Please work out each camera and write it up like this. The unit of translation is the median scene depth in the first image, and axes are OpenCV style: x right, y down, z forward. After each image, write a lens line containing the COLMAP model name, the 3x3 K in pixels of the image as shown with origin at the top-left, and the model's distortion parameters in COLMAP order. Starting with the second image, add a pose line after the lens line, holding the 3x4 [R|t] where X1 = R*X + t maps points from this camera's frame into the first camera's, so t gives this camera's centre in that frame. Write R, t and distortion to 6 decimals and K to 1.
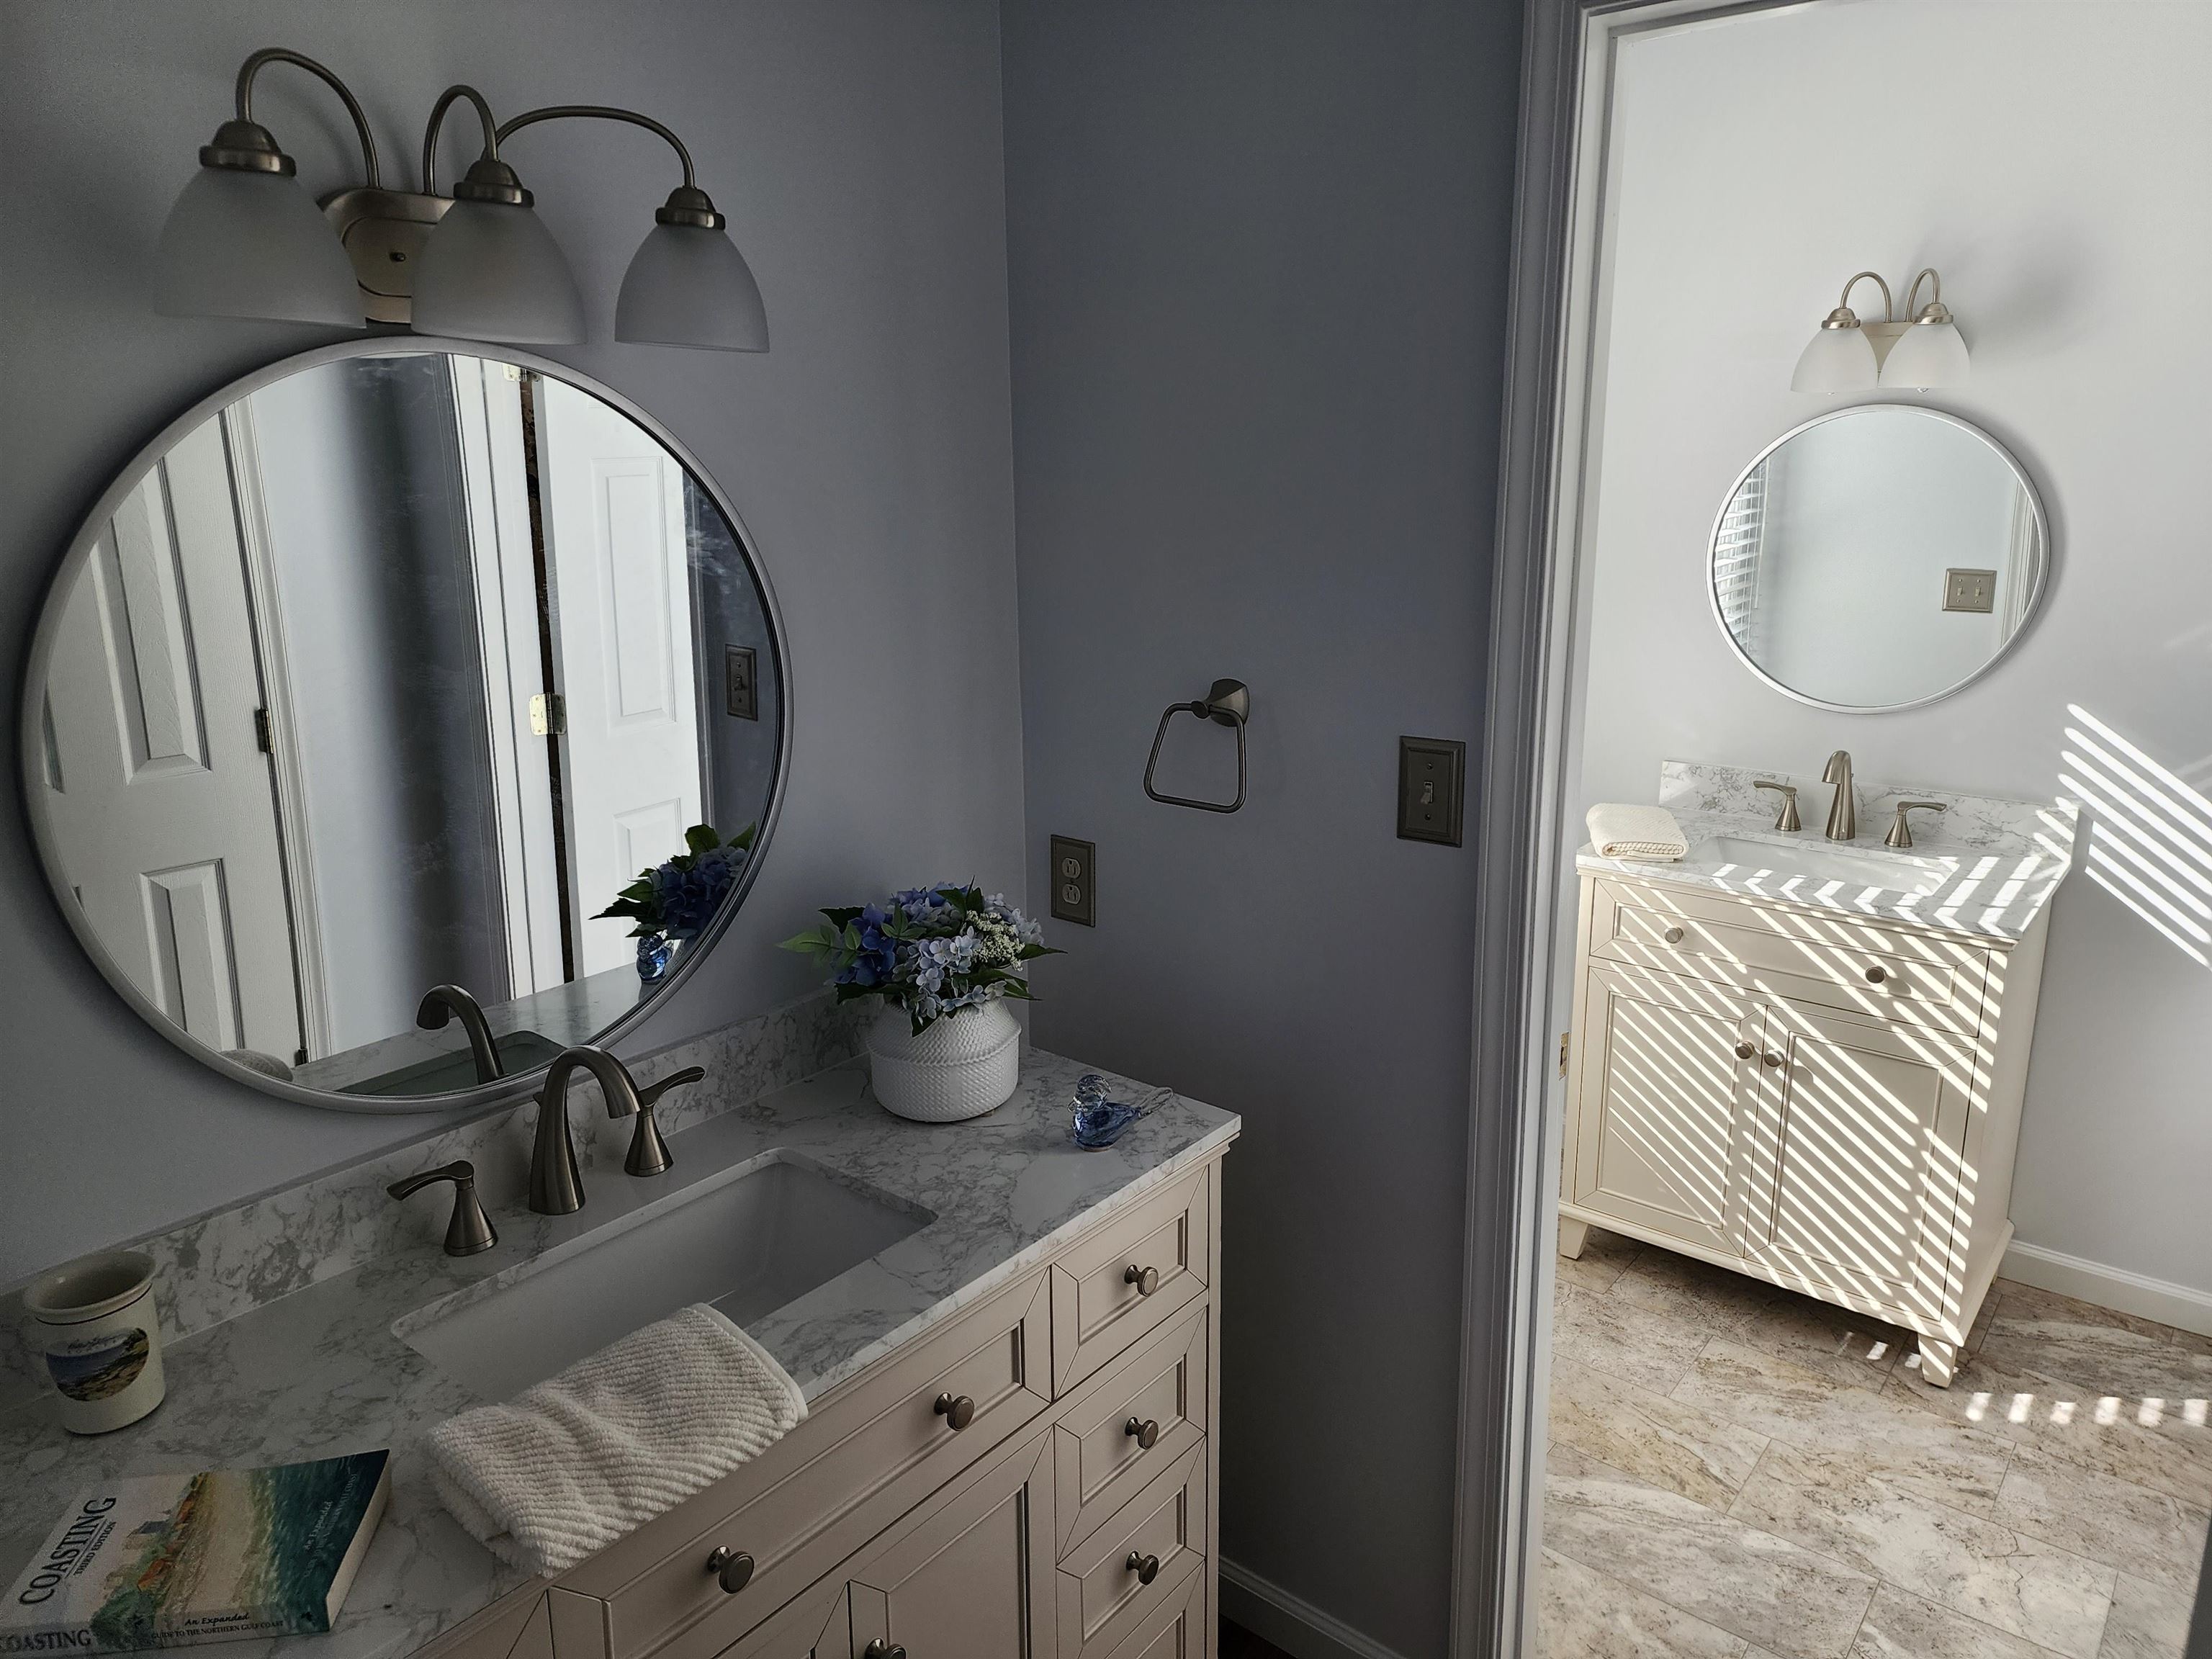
lens RADIAL K [[1503.0, 0, 1098.5], [0, 1503.0, 811.4], [0, 0, 1]] dist [0.057557, -0.035113]
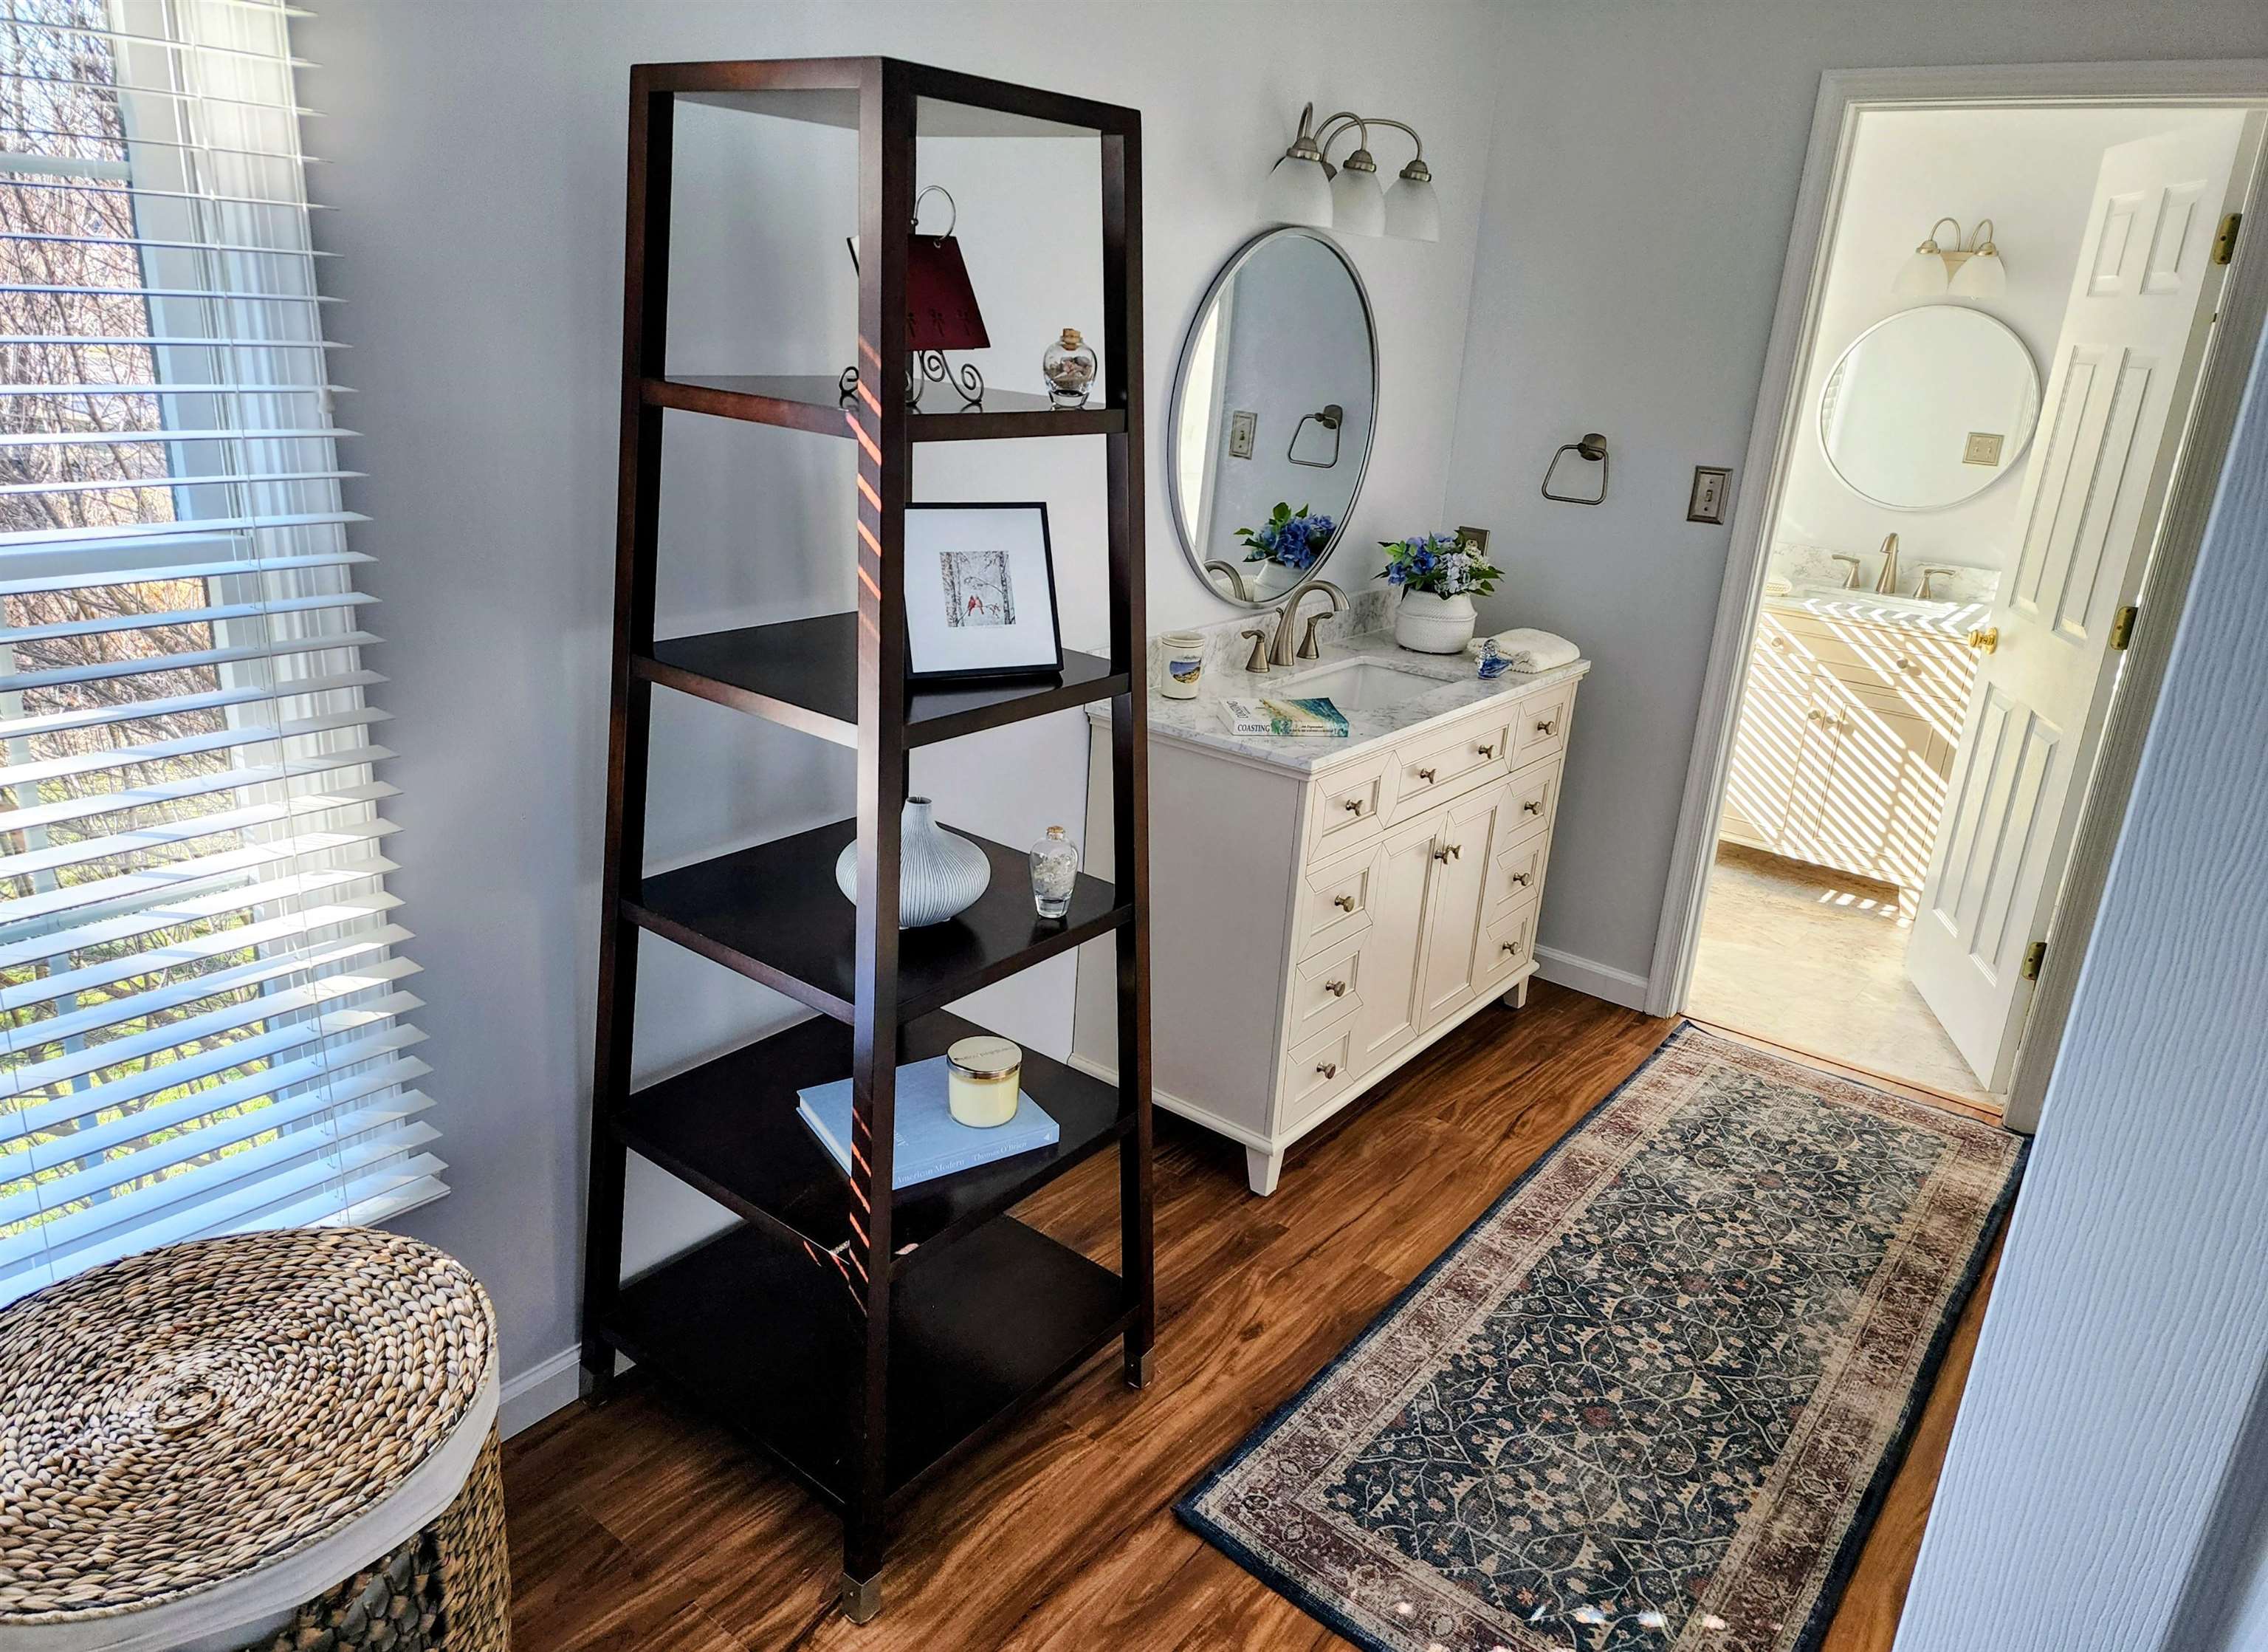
lens RADIAL K [[1546.9, 0, 1138.7], [0, 1546.9, 832.0], [0, 0, 1]] dist [0.049992, -0.000208]
pose [[0.996945, 0.060474, 0.049423, -0.380482], [-0.065084, 0.993084, 0.097710, 0.174370], [-0.043172, -0.100629, 0.993987, -0.658230]]
